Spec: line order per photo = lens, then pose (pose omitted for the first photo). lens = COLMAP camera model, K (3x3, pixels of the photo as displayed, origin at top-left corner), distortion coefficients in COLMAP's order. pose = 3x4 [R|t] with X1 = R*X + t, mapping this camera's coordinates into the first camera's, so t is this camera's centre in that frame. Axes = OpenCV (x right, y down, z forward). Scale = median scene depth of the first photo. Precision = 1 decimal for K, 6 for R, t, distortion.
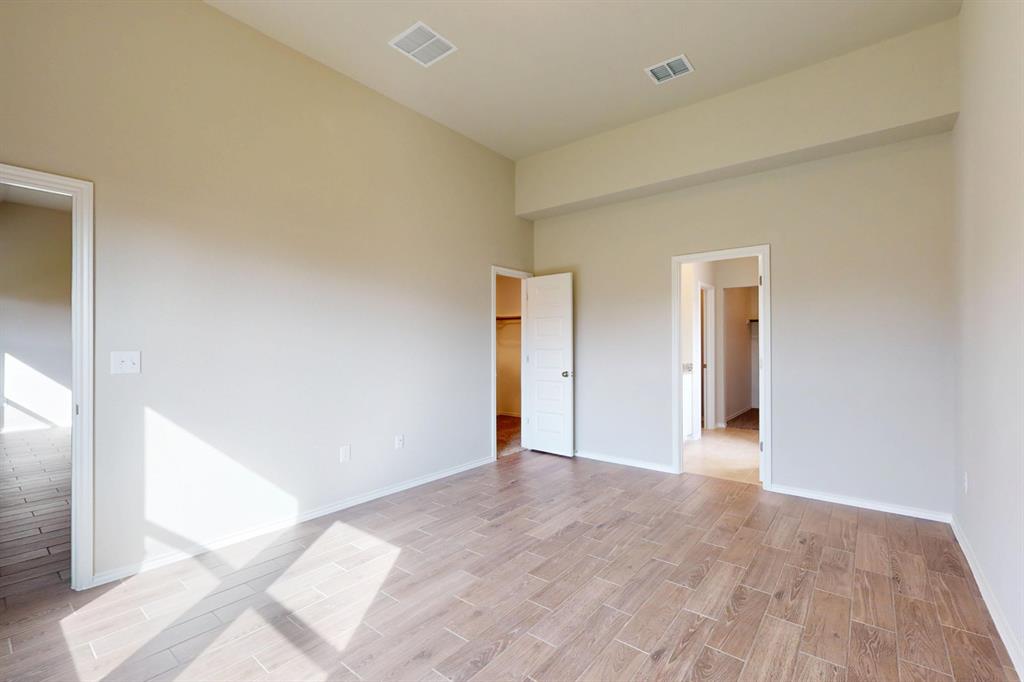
lens RADIAL K [[446.4, 0, 504.4], [0, 446.4, 341.9], [0, 0, 1]] dist [-0.000911, 0.000134]
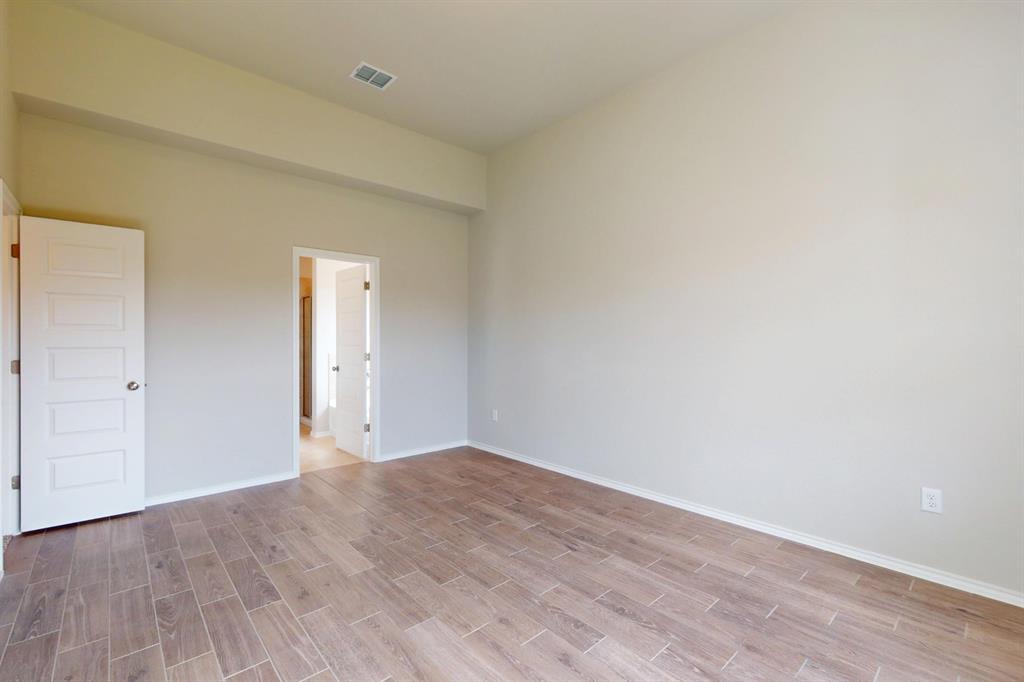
lens RADIAL K [[446.4, 0, 518.7], [0, 446.4, 342.9], [0, 0, 1]] dist [-0.000911, 0.000134]
pose [[0.144518, -0.005023, 0.989489, -0.809324], [-0.005506, 0.999968, 0.005880, 0.003943], [-0.989487, -0.006298, 0.144486, 0.673838]]
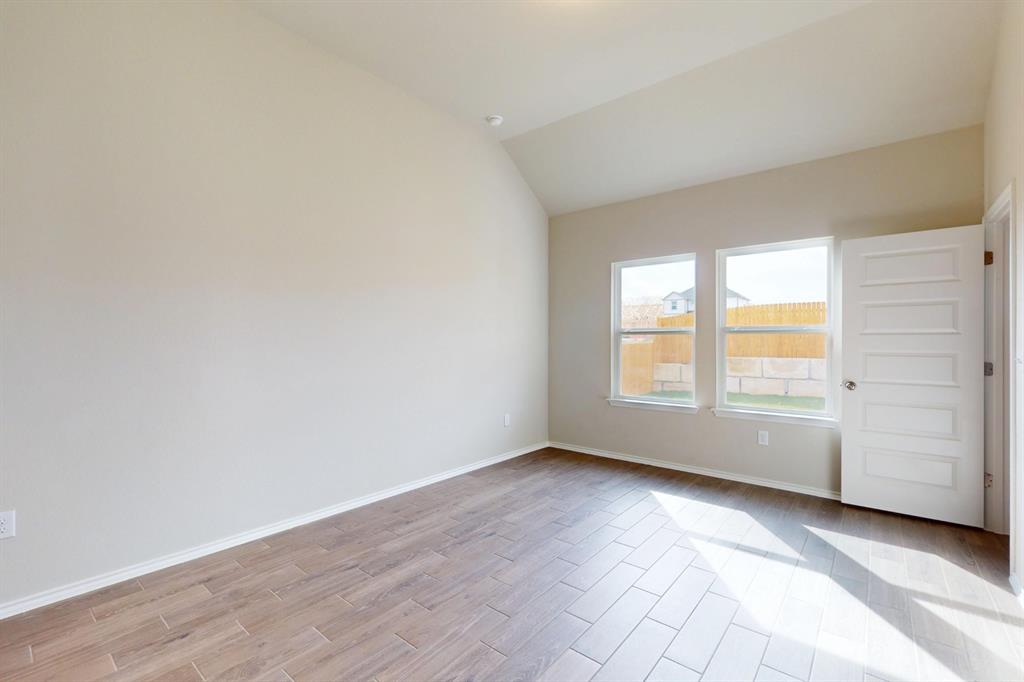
lens RADIAL K [[446.4, 0, 502.8], [0, 446.4, 341.5], [0, 0, 1]] dist [-0.000911, 0.000134]
pose [[-0.999918, 0.000079, 0.012809, 0.196117], [-0.000034, 0.999961, -0.008847, 0.013125], [-0.012809, -0.008847, -0.999879, 1.832370]]
